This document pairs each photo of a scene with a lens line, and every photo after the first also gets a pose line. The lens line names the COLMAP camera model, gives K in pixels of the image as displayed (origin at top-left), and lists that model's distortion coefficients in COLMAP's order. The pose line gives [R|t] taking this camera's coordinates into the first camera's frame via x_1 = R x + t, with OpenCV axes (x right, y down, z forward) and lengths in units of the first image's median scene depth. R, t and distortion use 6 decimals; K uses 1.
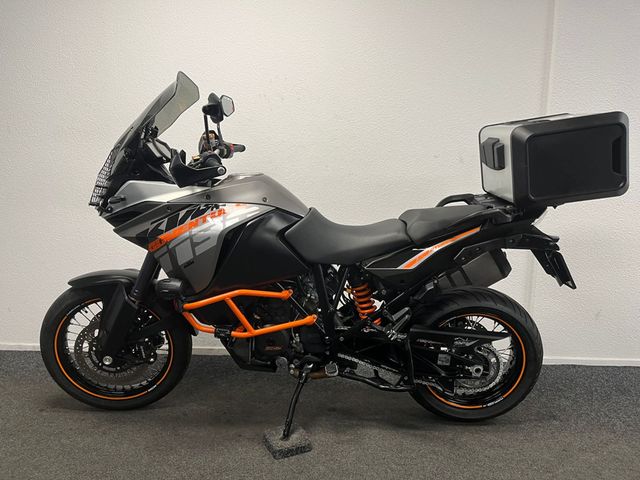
lens RADIAL K [[491.9, 0, 317.2], [0, 491.9, 243.6], [0, 0, 1]] dist [0.052861, -0.061543]
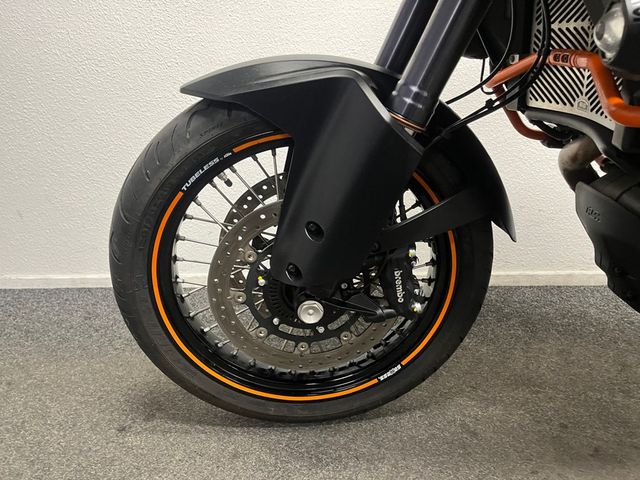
lens RADIAL K [[491.9, 0, 321.6], [0, 491.9, 240.2], [0, 0, 1]] dist [0.052861, -0.061543]
pose [[0.999565, -0.028496, -0.007568, -0.394129], [0.029261, 0.990243, 0.136244, 0.131522], [0.003612, -0.136406, 0.990646, 0.632913]]
